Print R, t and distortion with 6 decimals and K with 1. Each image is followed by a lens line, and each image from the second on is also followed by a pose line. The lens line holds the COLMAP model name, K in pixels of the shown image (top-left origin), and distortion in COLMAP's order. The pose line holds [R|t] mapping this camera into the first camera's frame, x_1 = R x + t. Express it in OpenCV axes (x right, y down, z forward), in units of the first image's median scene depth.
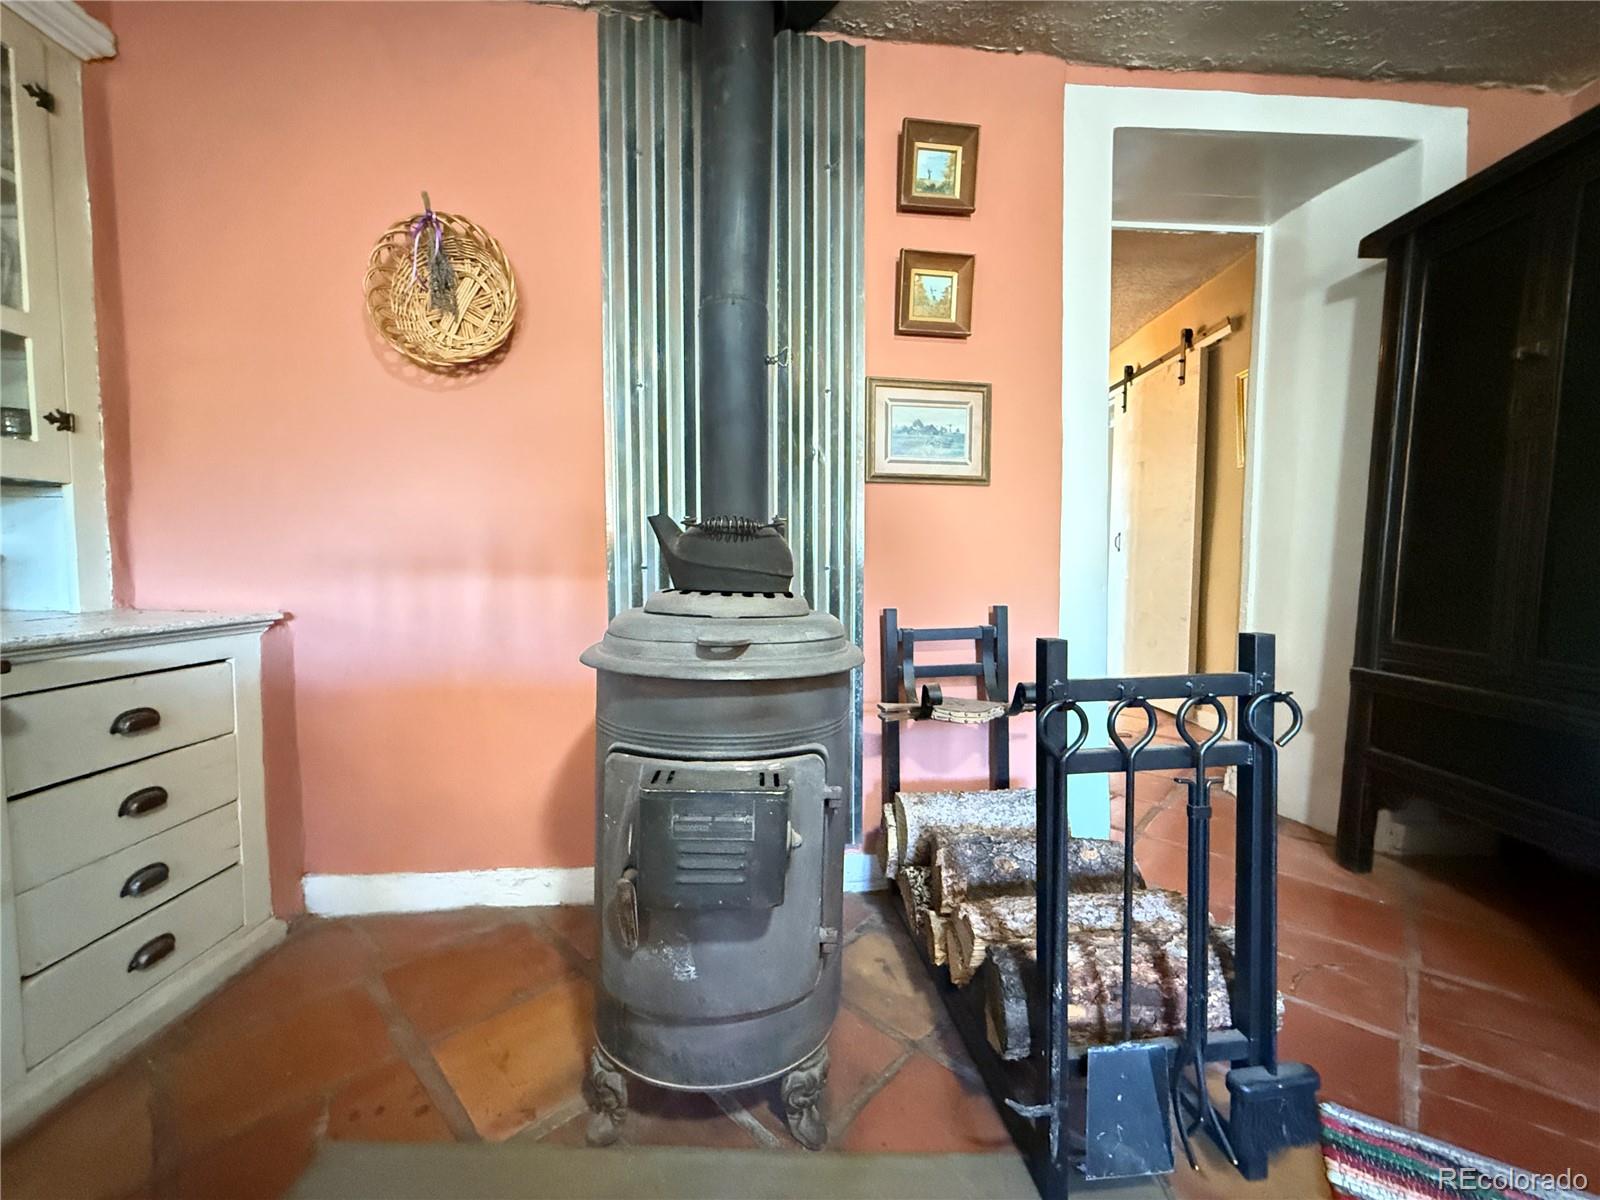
lens RADIAL K [[636.0, 0, 801.3], [0, 636.0, 596.8], [0, 0, 1]] dist [0.000651, -0.001081]
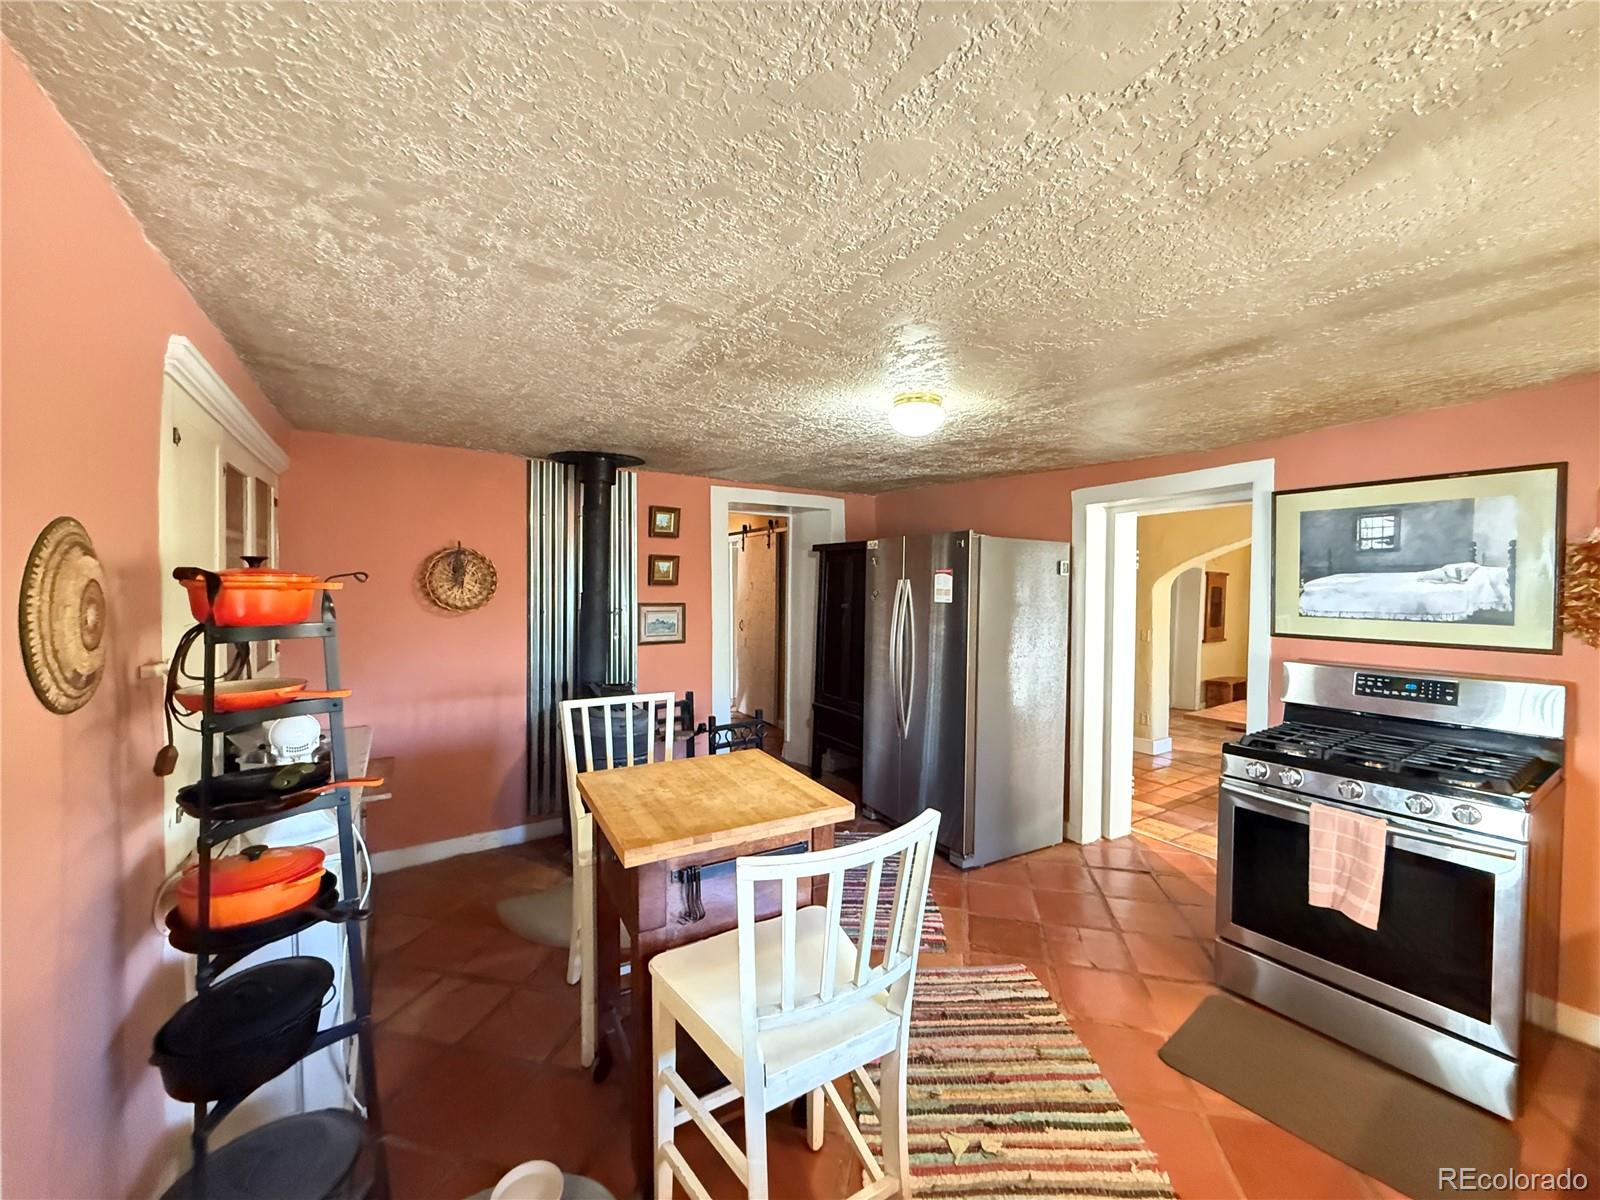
lens RADIAL K [[636.0, 0, 805.6], [0, 636.0, 594.2], [0, 0, 1]] dist [0.000651, -0.001081]
pose [[0.856625, -0.001829, 0.515936, -0.630962], [0.018614, 0.999452, -0.027363, -0.314200], [-0.515603, 0.033043, 0.856190, -1.490720]]
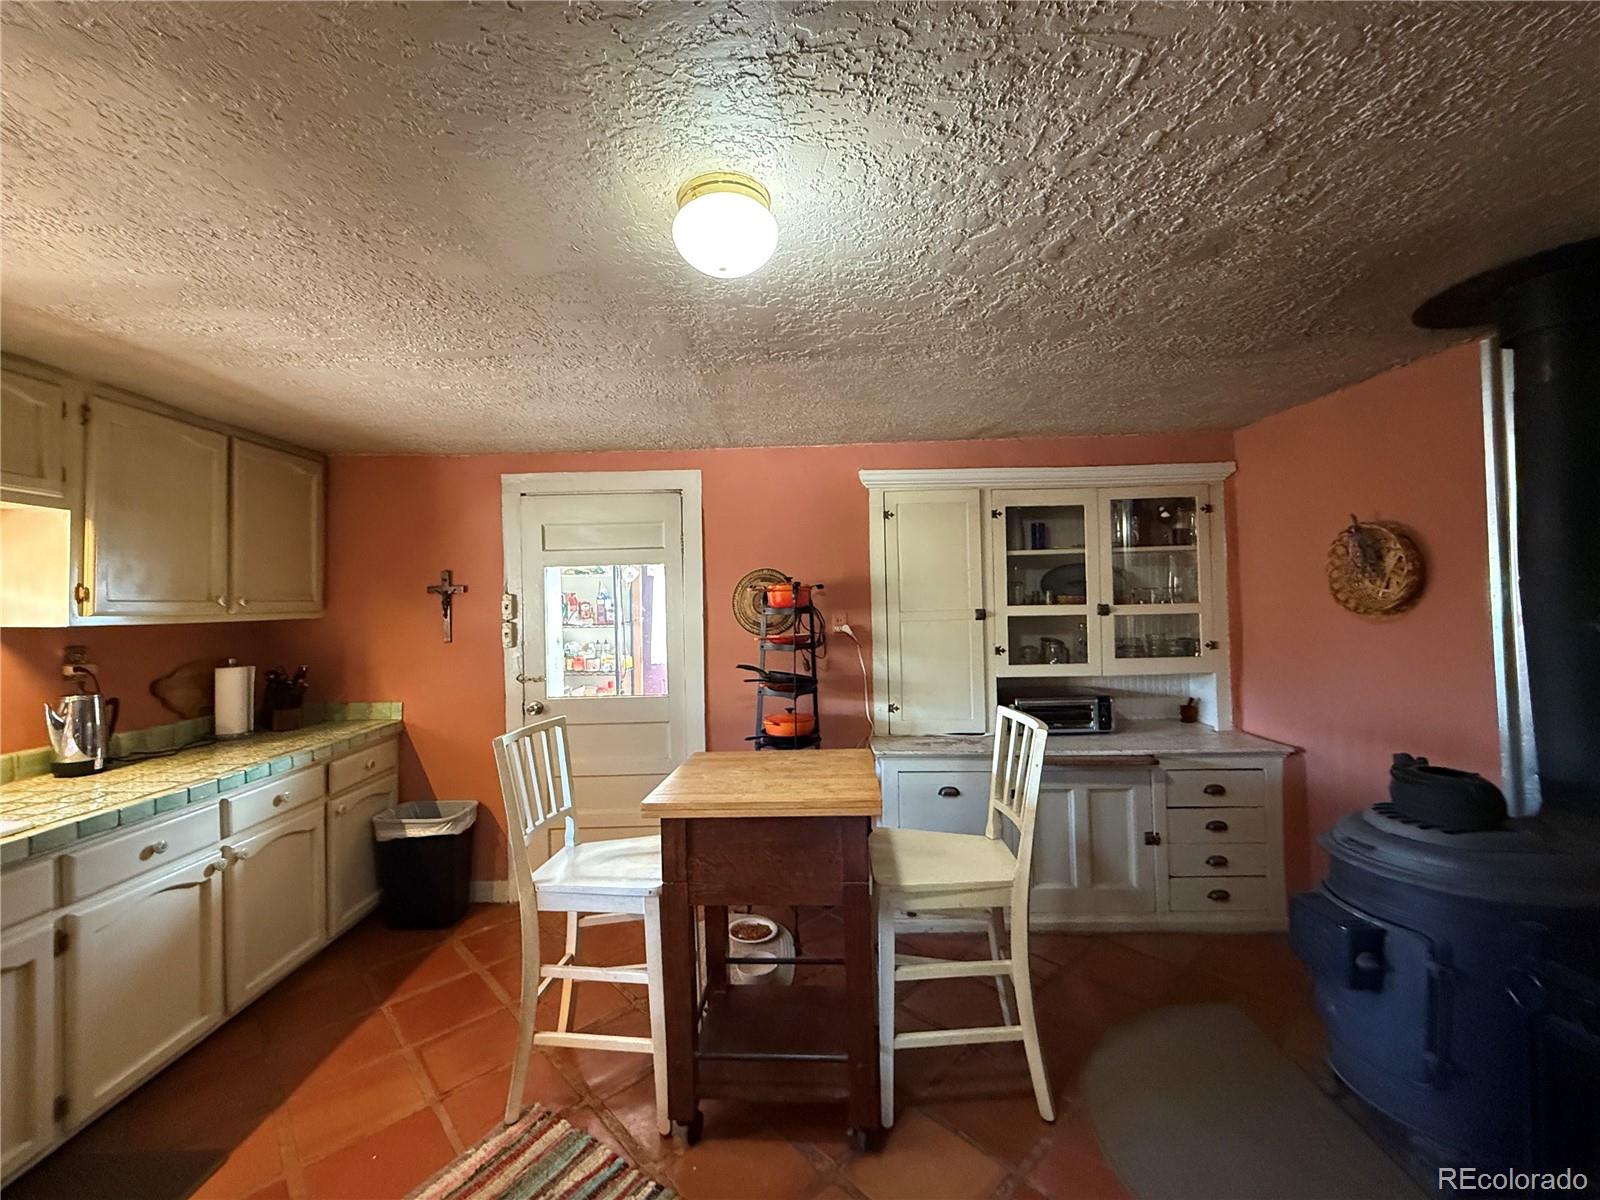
lens RADIAL K [[636.0, 0, 801.9], [0, 636.0, 596.4], [0, 0, 1]] dist [0.000651, -0.001081]
pose [[-0.053058, -0.021092, -0.998369, 1.018356], [-0.039127, 0.999053, -0.019027, -0.303834], [0.997825, 0.038054, -0.053833, -0.295295]]
